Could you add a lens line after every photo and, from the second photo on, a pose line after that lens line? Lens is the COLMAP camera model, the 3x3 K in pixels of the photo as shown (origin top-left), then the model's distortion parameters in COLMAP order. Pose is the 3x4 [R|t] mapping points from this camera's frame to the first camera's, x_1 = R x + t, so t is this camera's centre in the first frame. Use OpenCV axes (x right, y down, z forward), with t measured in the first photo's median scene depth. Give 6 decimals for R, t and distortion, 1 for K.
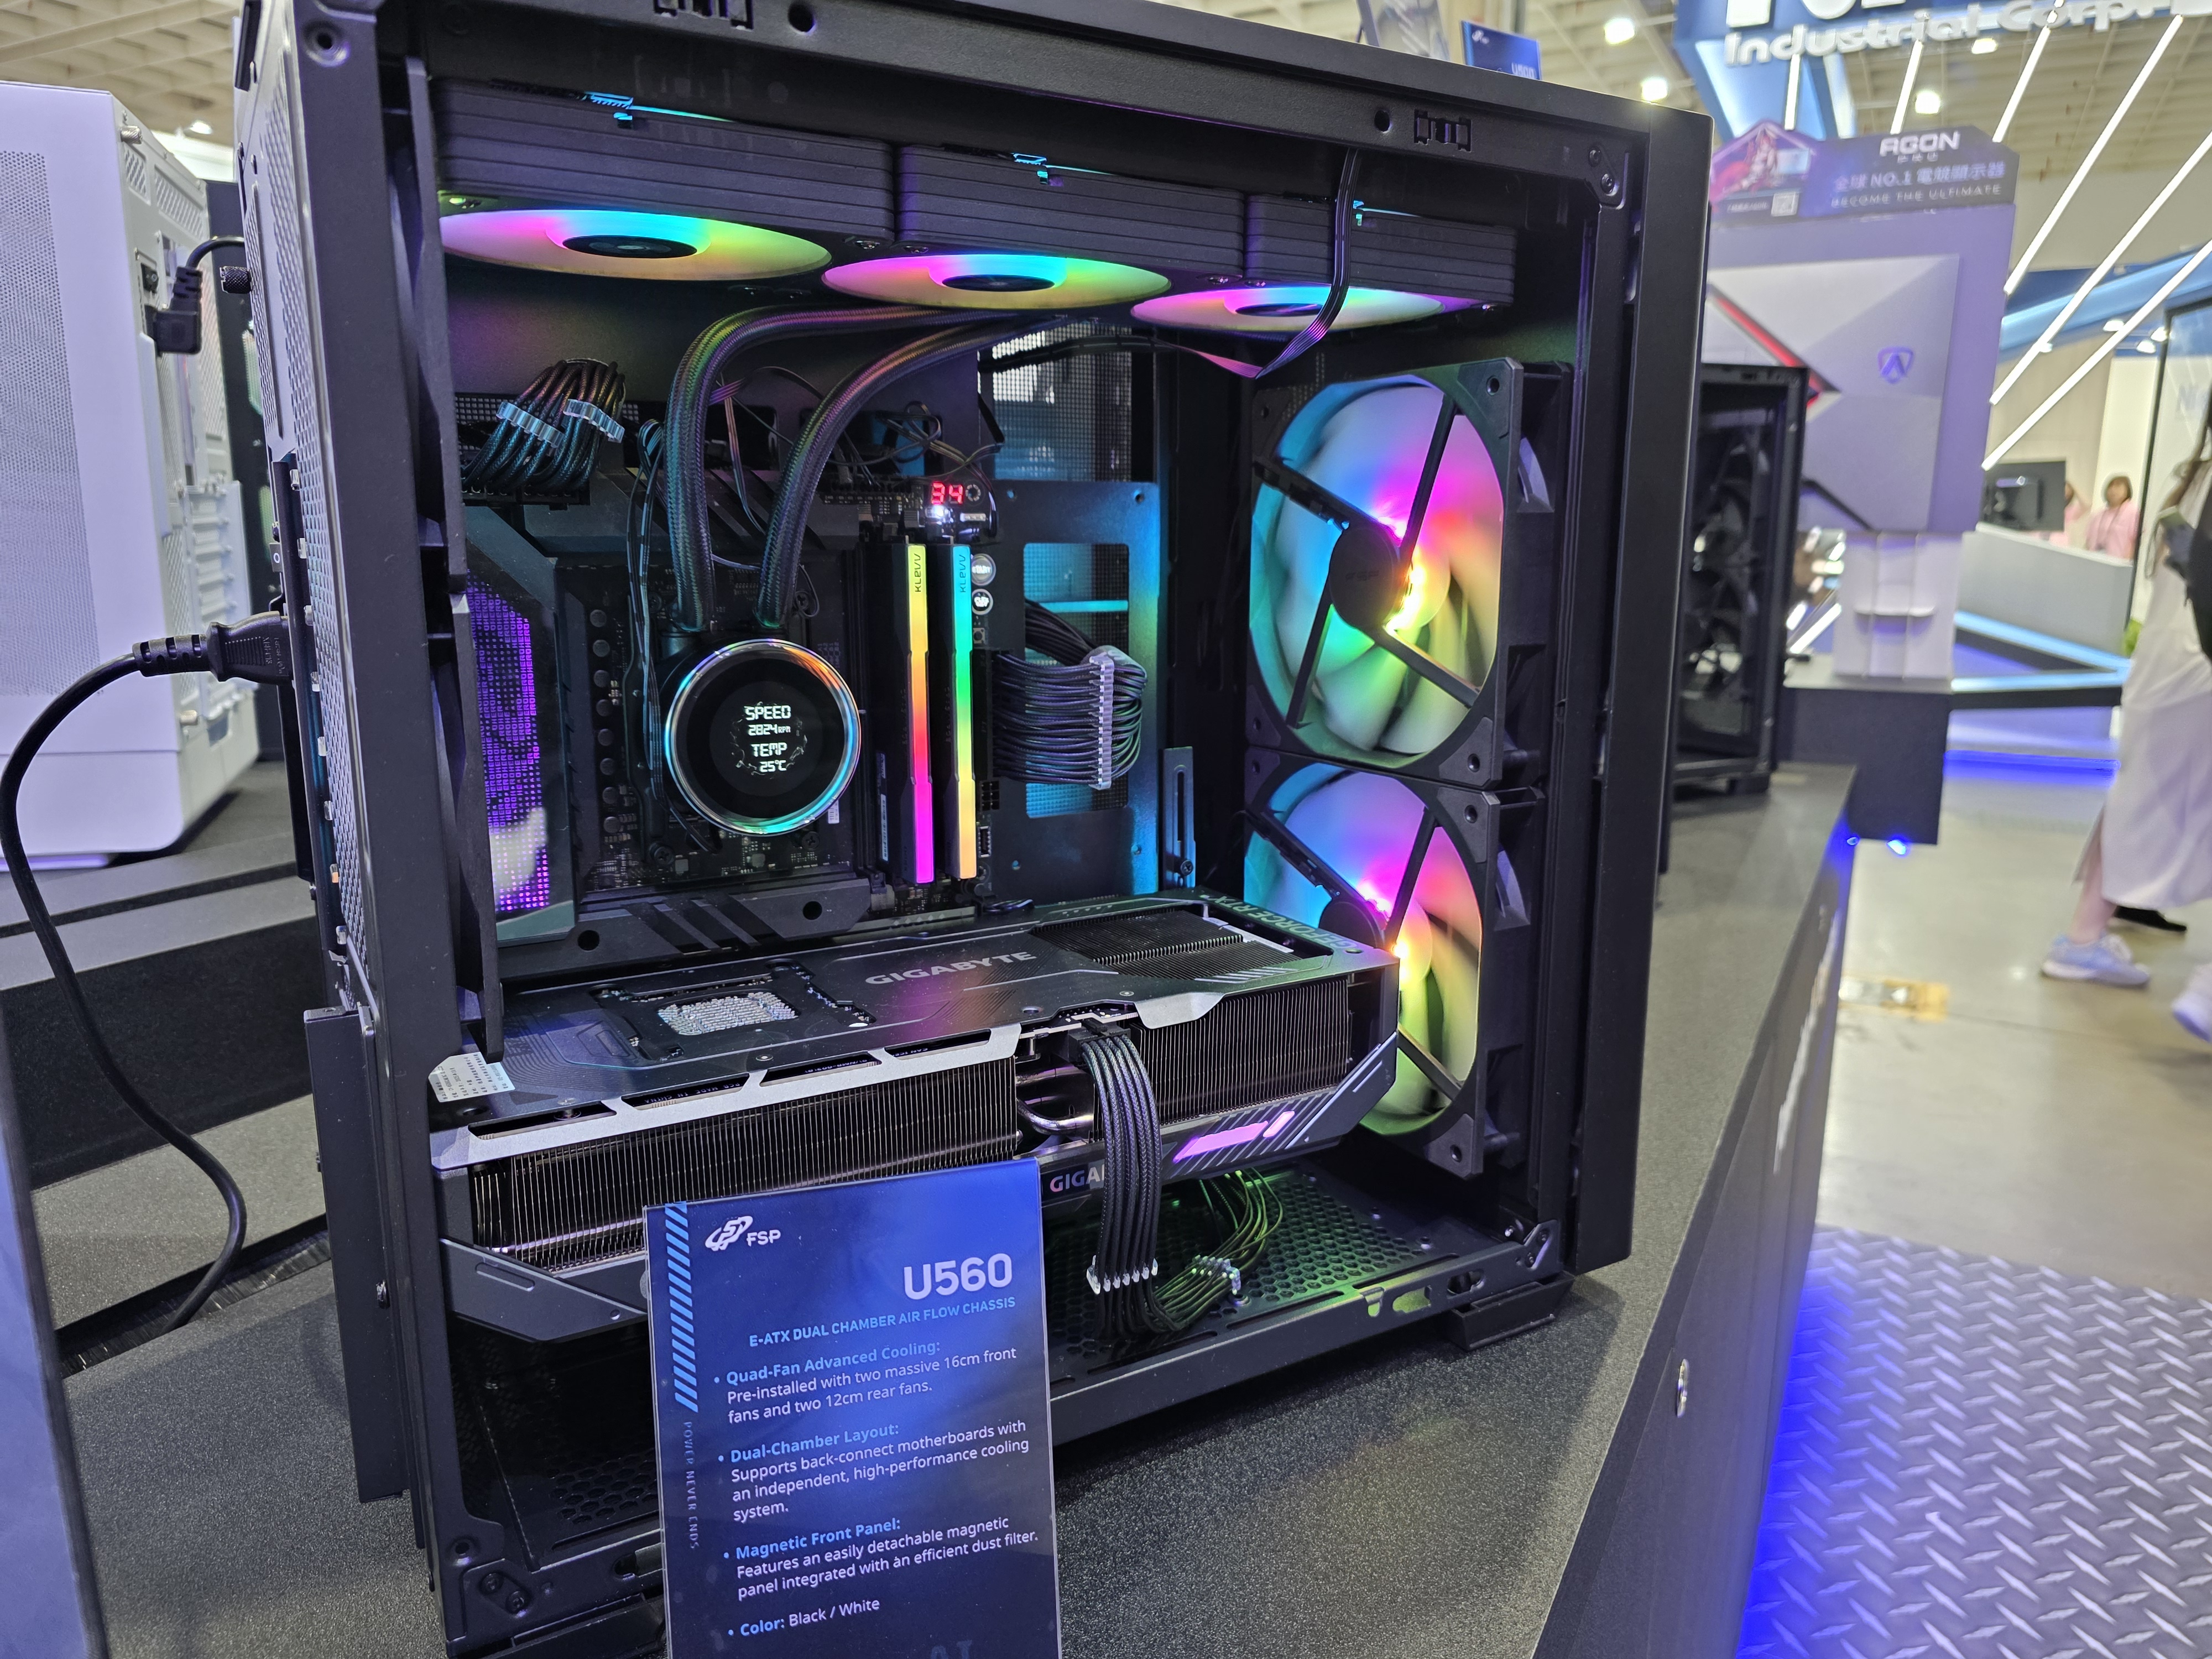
lens RADIAL K [[1504.4, 0, 1099.7], [0, 1504.4, 833.6], [0, 0, 1]] dist [0.044544, -0.052566]
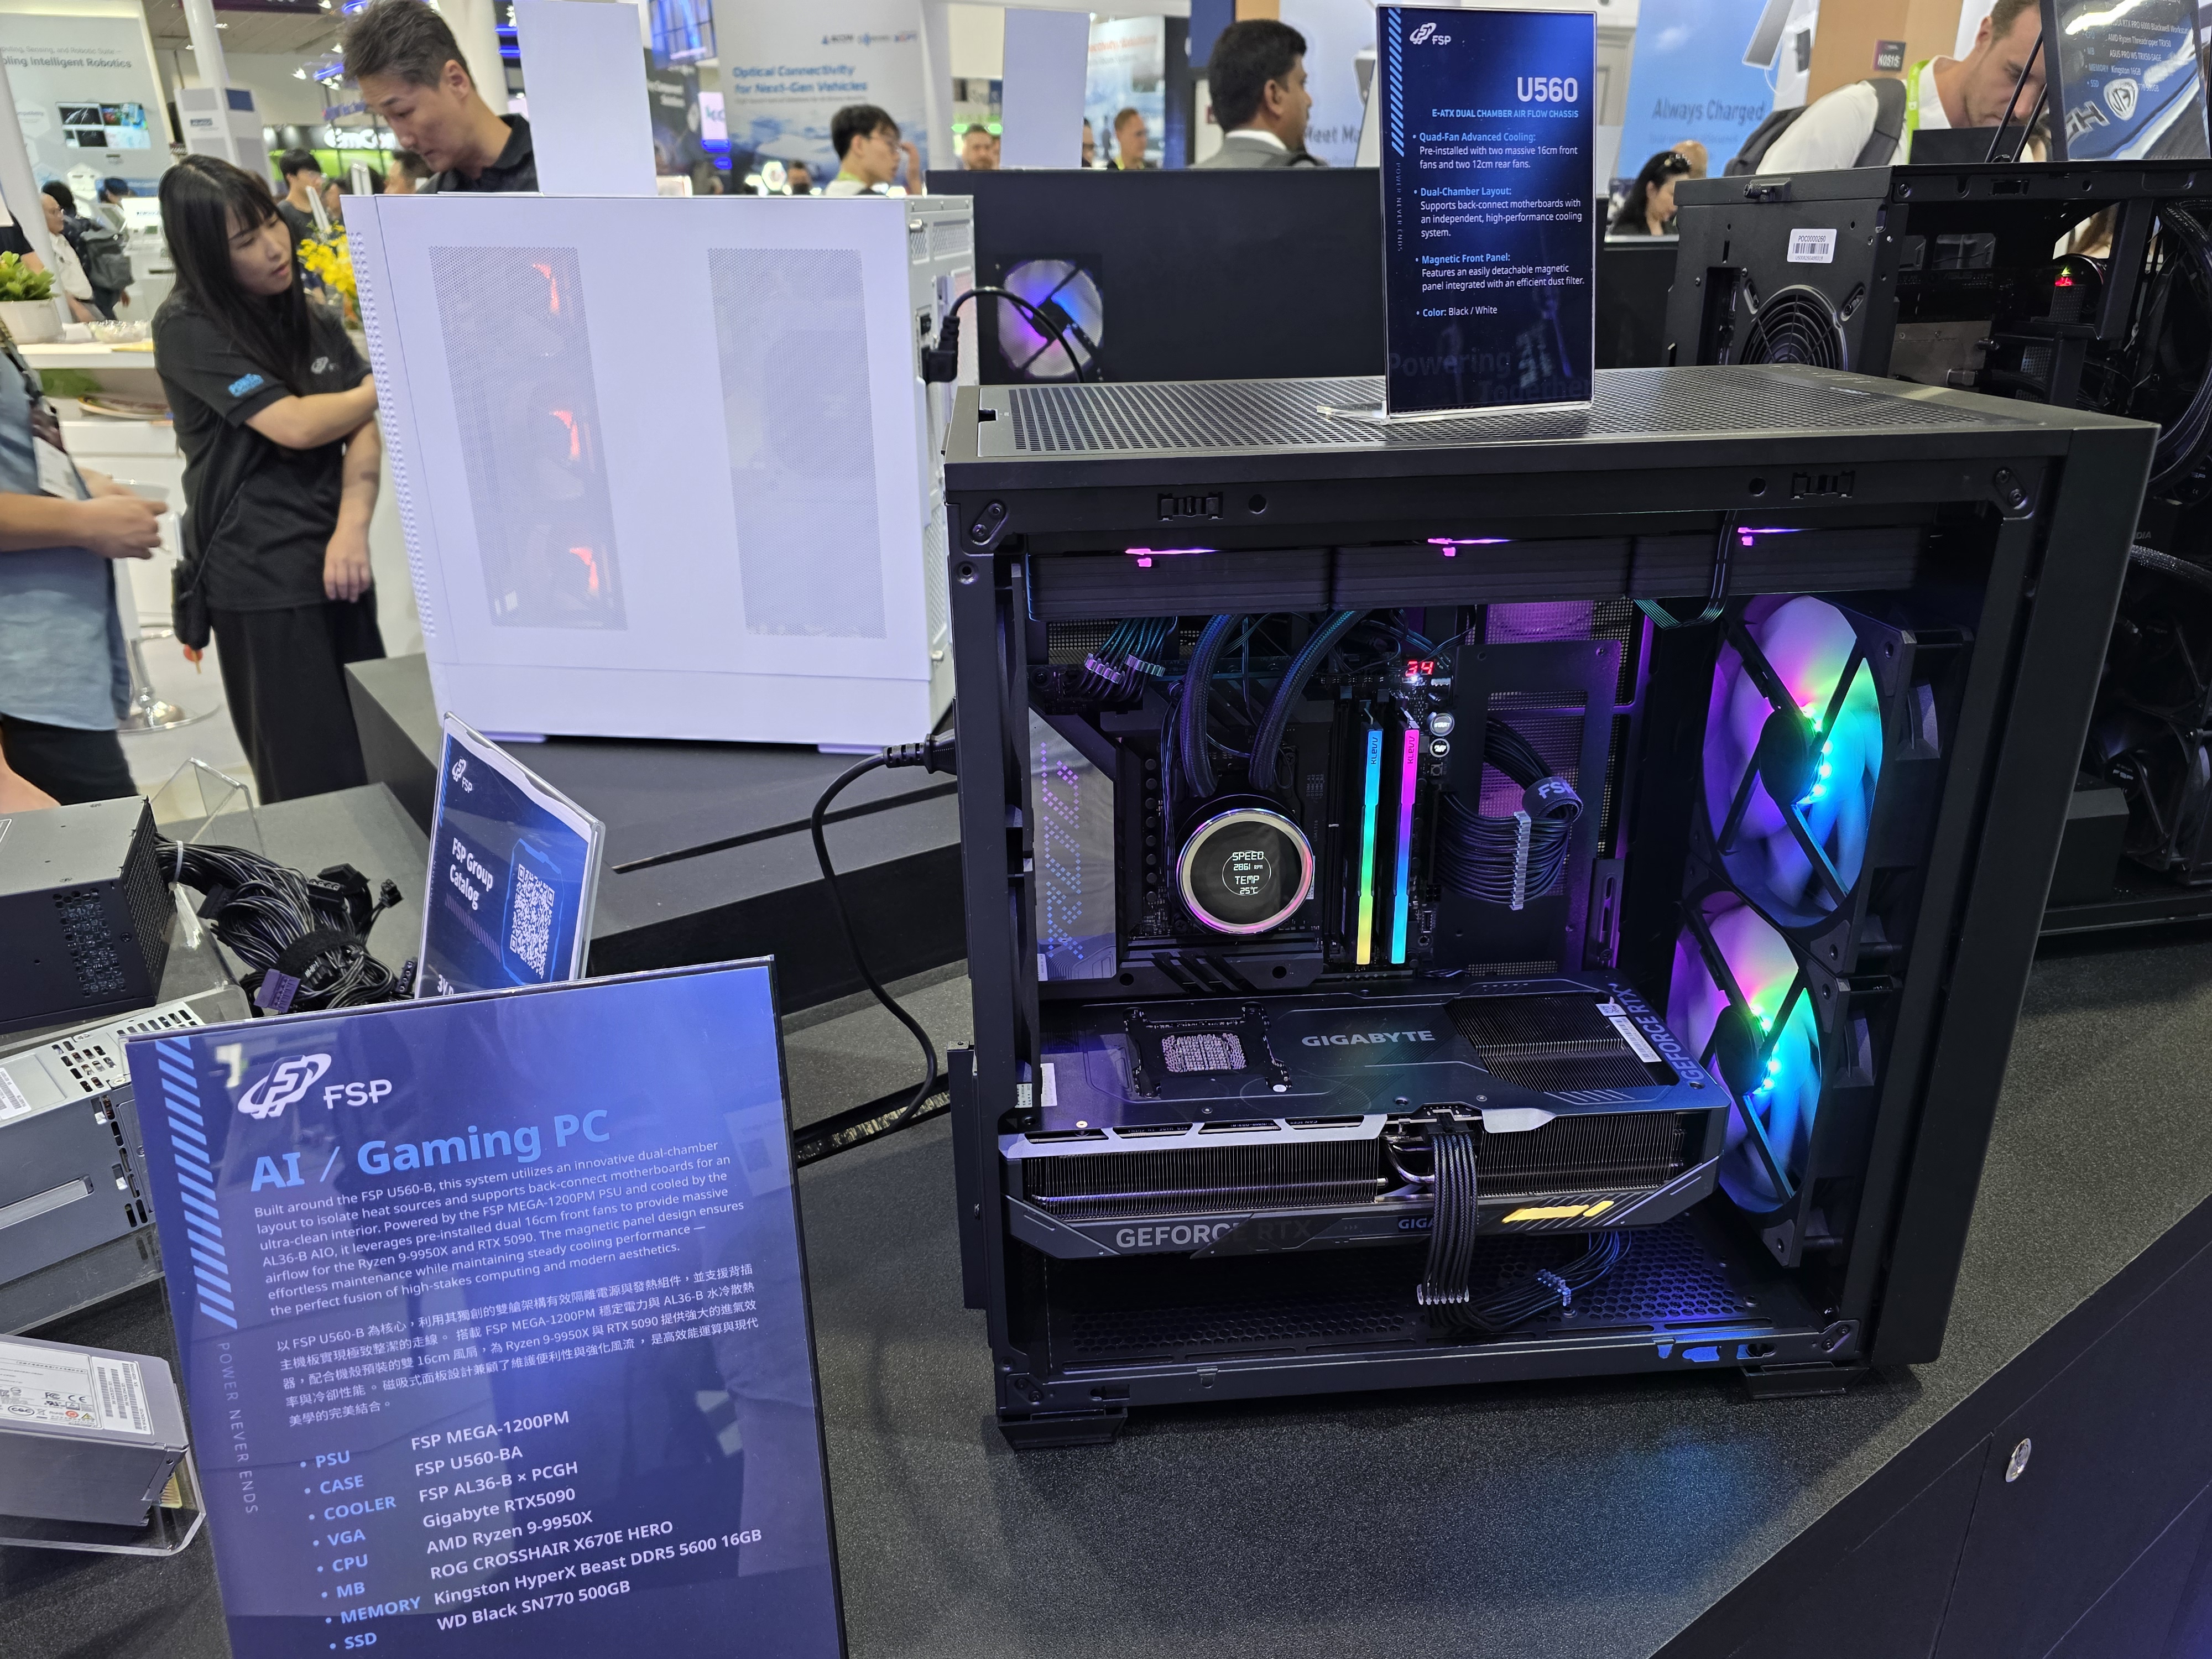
lens RADIAL K [[1504.4, 0, 1099.8], [0, 1504.4, 822.4], [0, 0, 1]] dist [0.044544, -0.052566]
pose [[0.893147, 0.151071, -0.423635, 0.244654], [-0.067857, 0.976381, 0.205122, -0.382384], [0.444617, -0.154458, 0.882303, -0.301874]]
